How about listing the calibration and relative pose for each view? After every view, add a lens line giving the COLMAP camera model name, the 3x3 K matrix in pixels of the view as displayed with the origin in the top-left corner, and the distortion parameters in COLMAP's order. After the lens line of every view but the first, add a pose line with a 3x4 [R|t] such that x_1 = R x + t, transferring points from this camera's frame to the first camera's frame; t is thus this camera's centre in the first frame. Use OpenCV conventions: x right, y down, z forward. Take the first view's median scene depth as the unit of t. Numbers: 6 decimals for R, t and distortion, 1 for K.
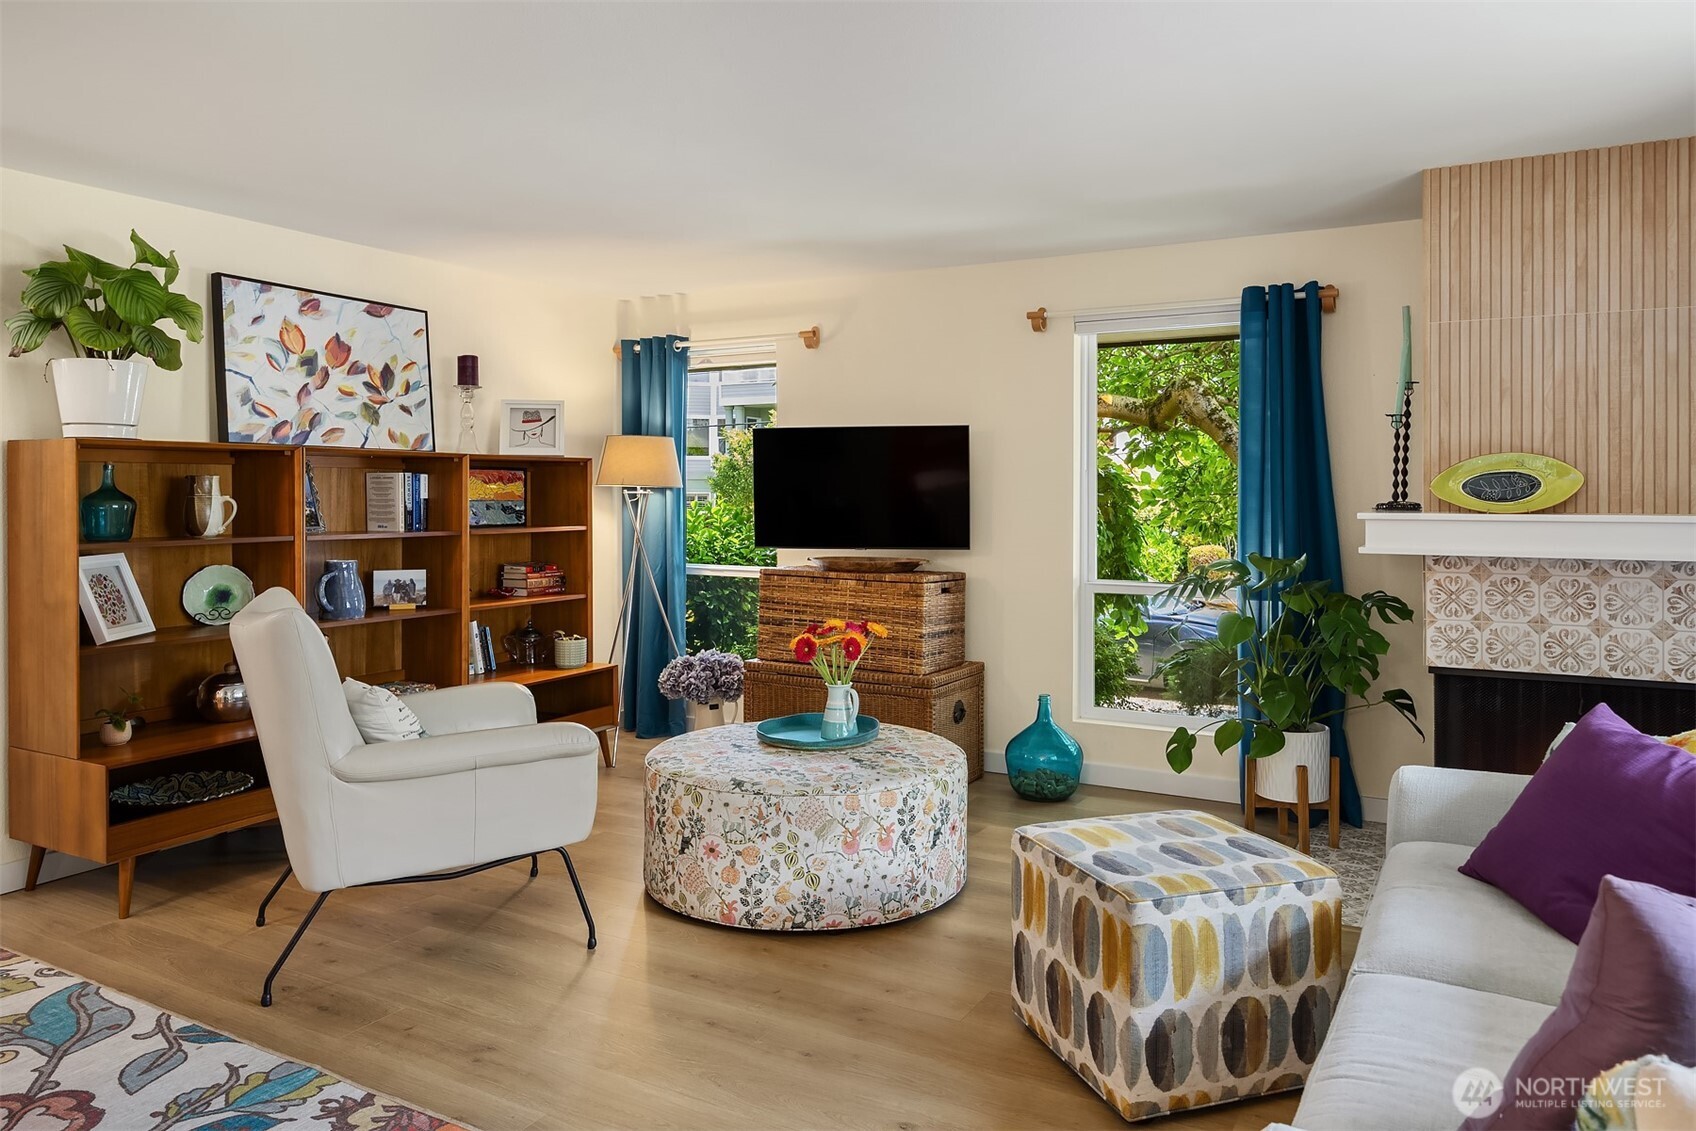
lens RADIAL K [[1118.3, 0, 871.9], [0, 1118.3, 510.0], [0, 0, 1]] dist [-0.006170, -0.006191]
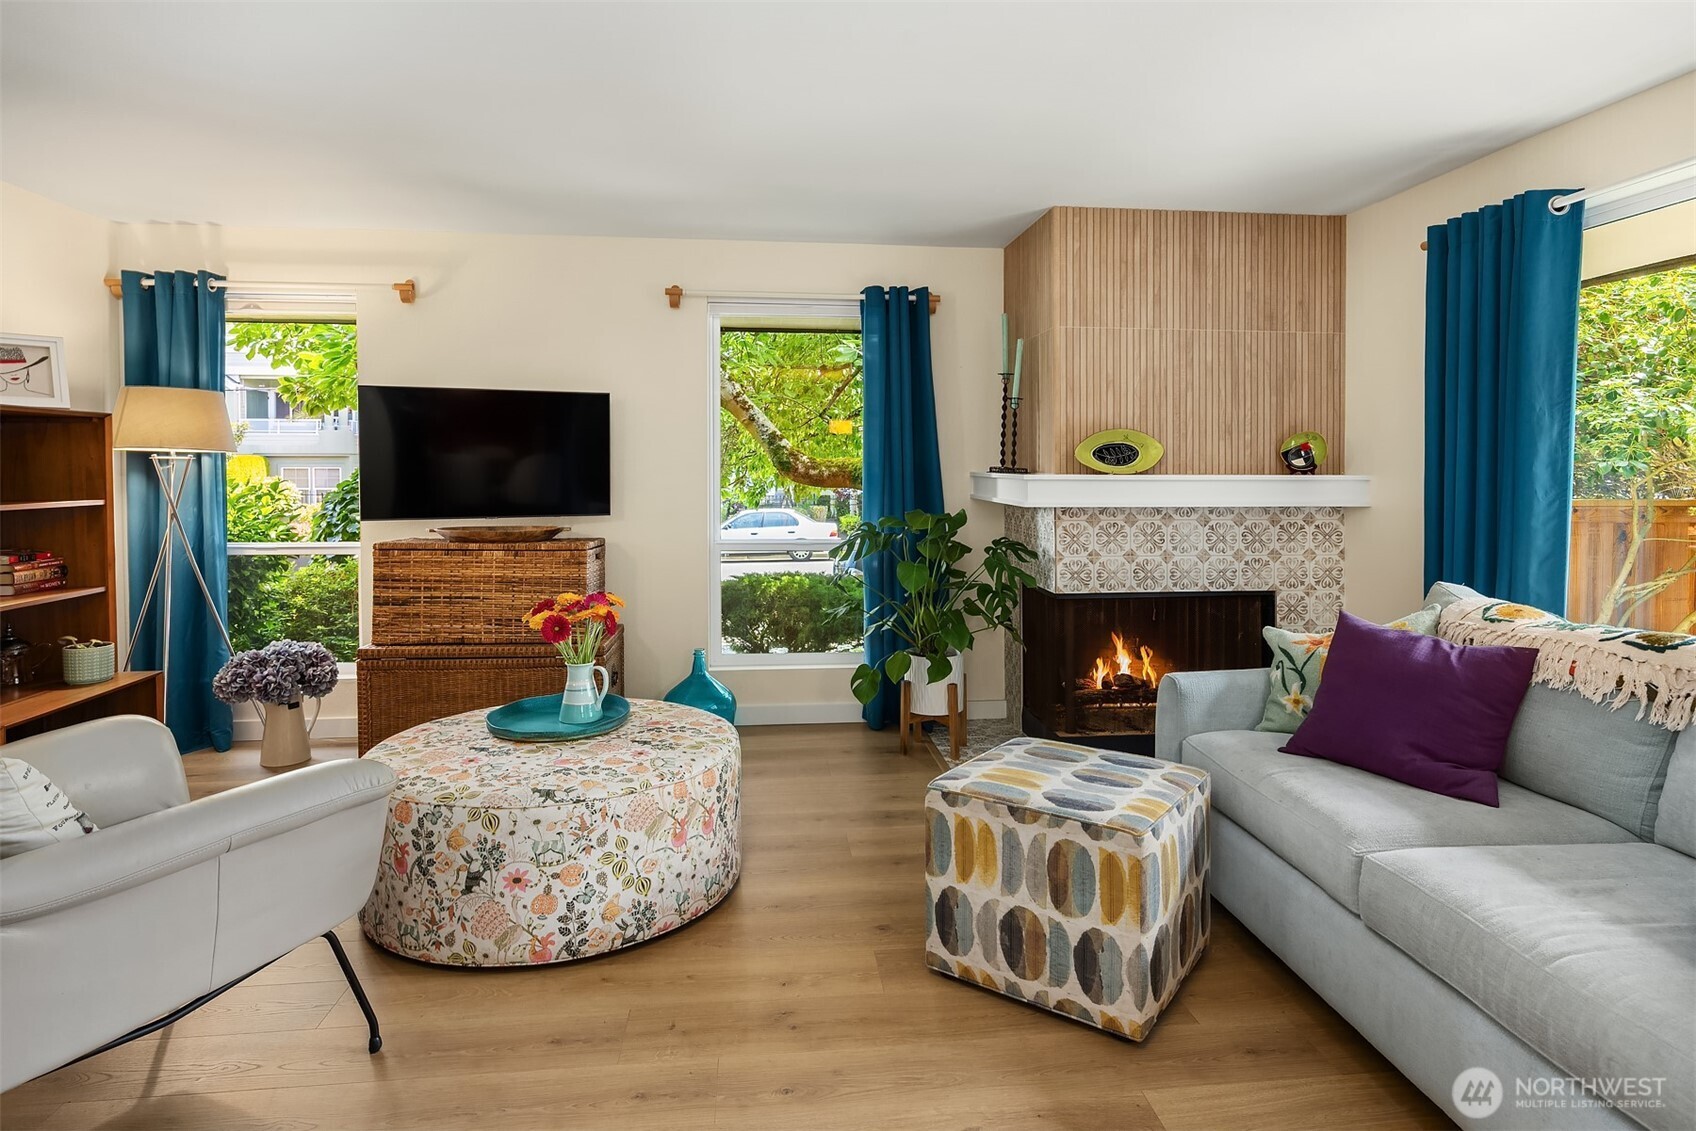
lens RADIAL K [[910.5, 0, 858.9], [0, 910.5, 490.1], [0, 0, 1]] dist [-0.007741, 0.000698]
pose [[0.818885, -0.012903, 0.573812, -0.237706], [0.007415, 0.999902, 0.011903, 0.004945], [-0.573909, -0.005493, 0.818900, 0.222567]]
